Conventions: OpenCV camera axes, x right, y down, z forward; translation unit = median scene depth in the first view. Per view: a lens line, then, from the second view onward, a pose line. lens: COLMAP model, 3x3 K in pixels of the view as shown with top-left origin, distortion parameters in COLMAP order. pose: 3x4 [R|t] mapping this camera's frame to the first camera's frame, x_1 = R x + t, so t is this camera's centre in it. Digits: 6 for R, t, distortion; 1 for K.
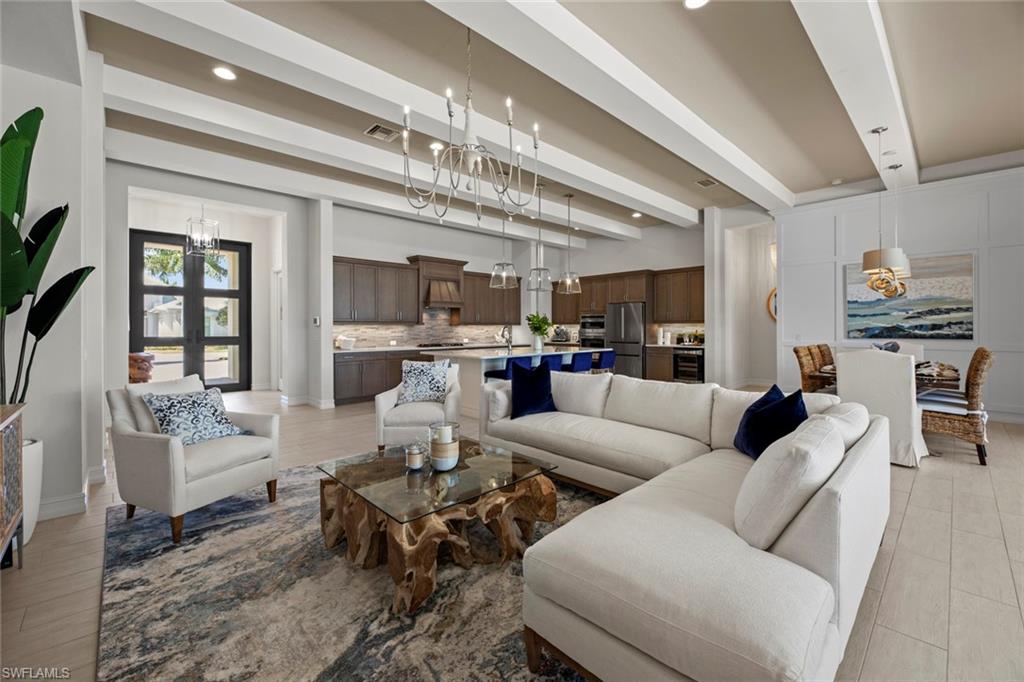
lens RADIAL K [[424.4, 0, 512.9], [0, 424.4, 326.3], [0, 0, 1]] dist [0.005176, -0.000276]
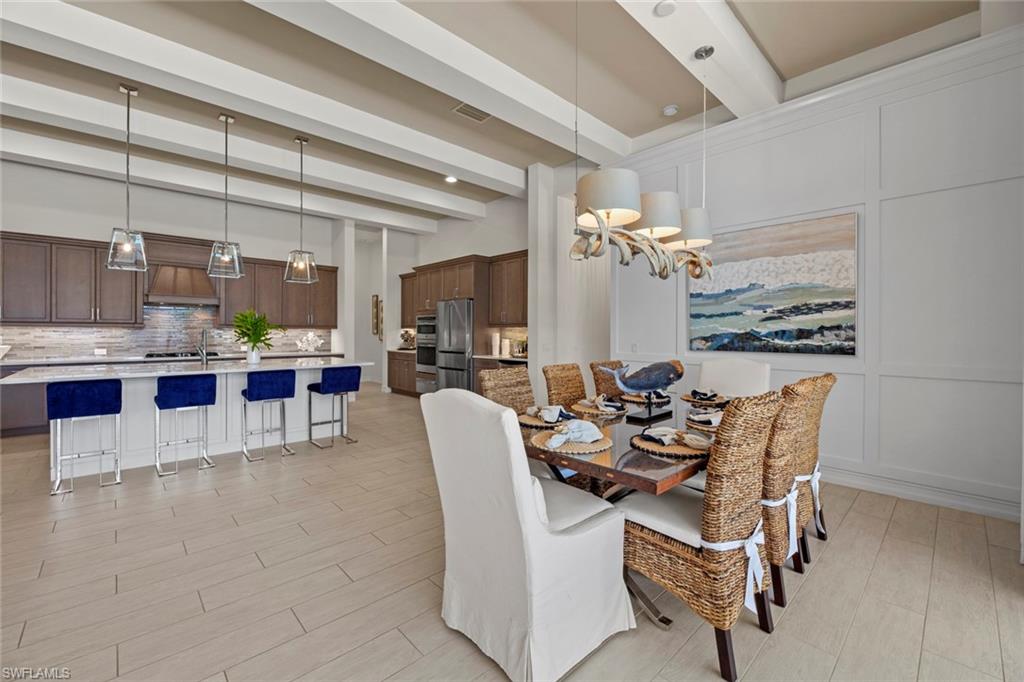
lens RADIAL K [[421.7, 0, 511.2], [0, 421.7, 332.4], [0, 0, 1]] dist [-0.002251, -0.000602]
pose [[0.999919, 0.005573, -0.011468, 0.456154], [-0.005535, 0.999979, 0.003313, -0.000320], [0.011486, -0.003249, 0.999929, 0.305992]]
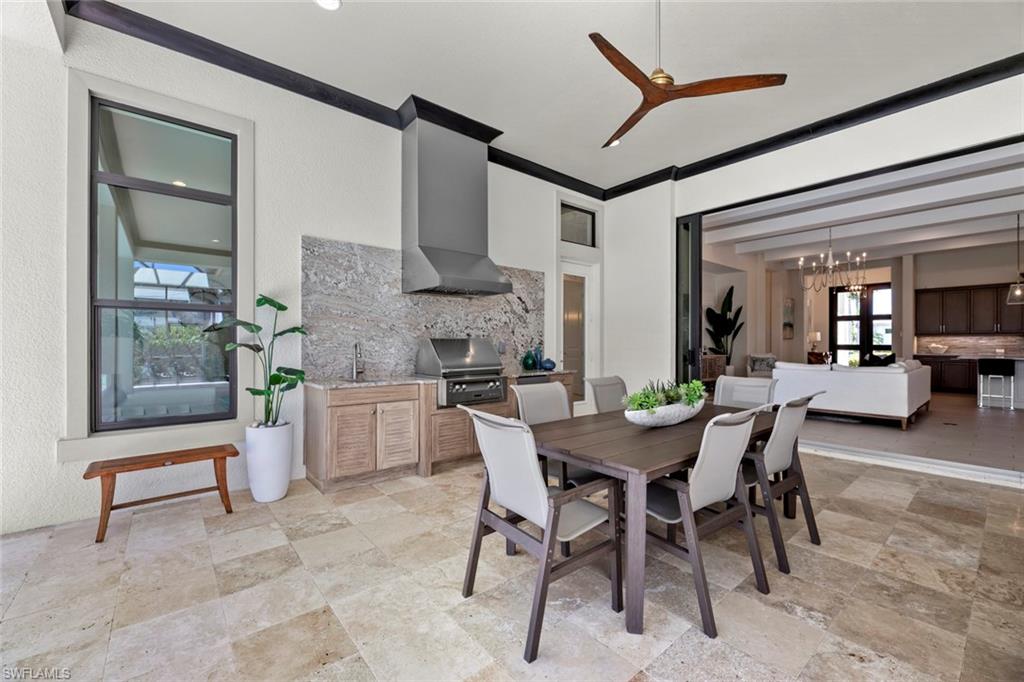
lens RADIAL K [[425.8, 0, 512.0], [0, 425.8, 341.0], [0, 0, 1]] dist [-0.001071, -0.000475]
pose [[-0.059489, -0.004037, -0.998221, 1.035280], [0.002425, 0.999988, -0.004188, 0.014524], [0.998226, -0.002670, -0.059479, -0.299028]]
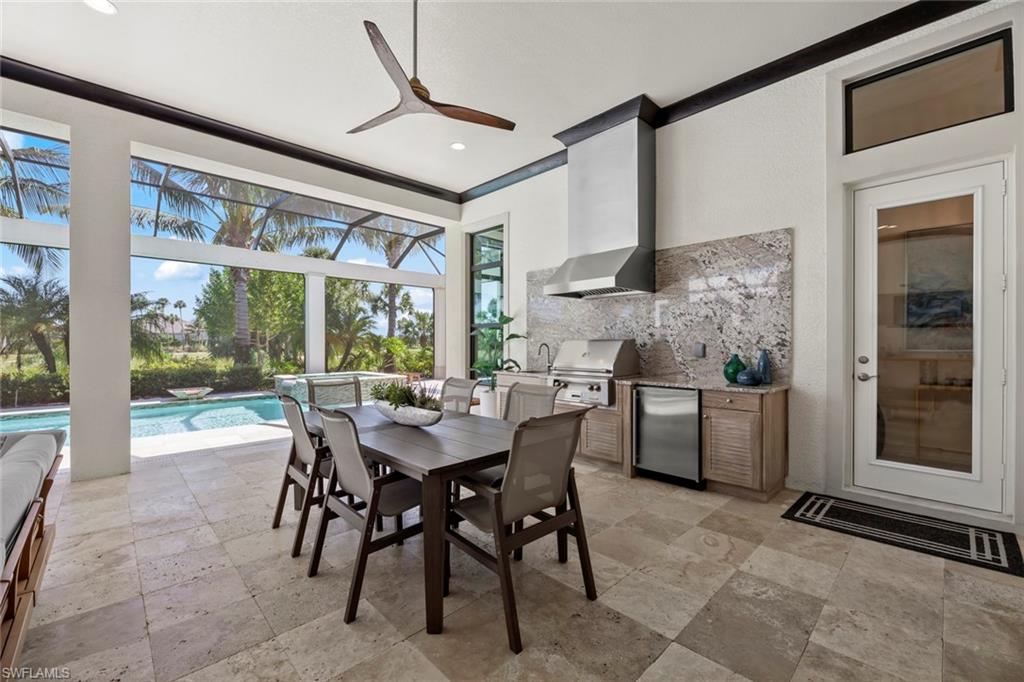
lens RADIAL K [[421.2, 0, 510.2], [0, 421.2, 344.4], [0, 0, 1]] dist [-0.002517, -0.000656]
pose [[-0.999980, 0.004089, -0.004814, 0.575552], [0.004088, 0.999992, 0.000076, 0.014967], [0.004815, 0.000056, -0.999988, 0.179223]]
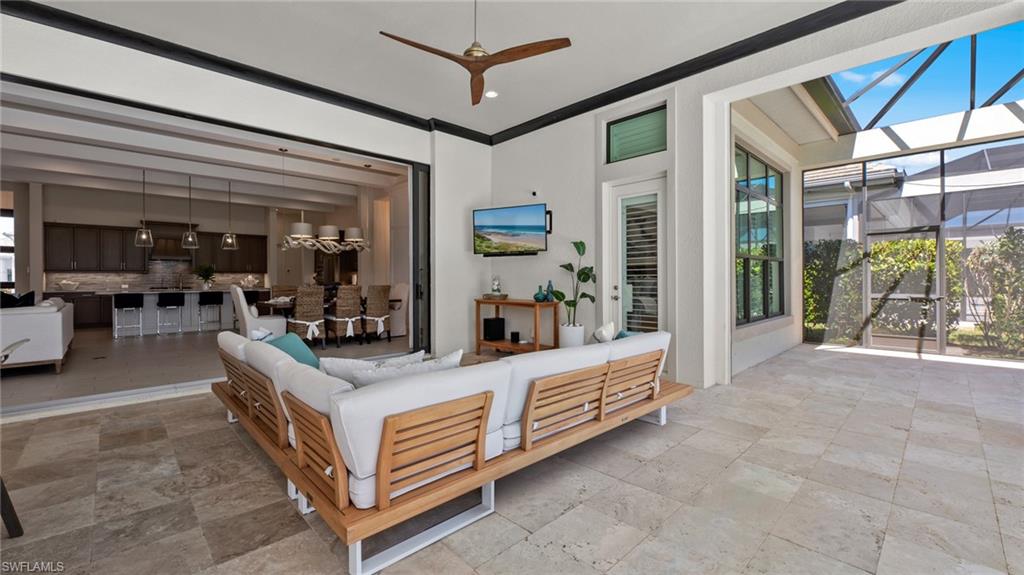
lens RADIAL K [[419.0, 0, 513.5], [0, 419.0, 280.0], [0, 0, 1]] dist [-0.000935, -0.000415]
pose [[0.999992, -0.001651, 0.003635, 0.991046], [0.001628, 0.999978, 0.006365, 0.014091], [-0.003646, -0.006359, 0.999973, -0.339246]]
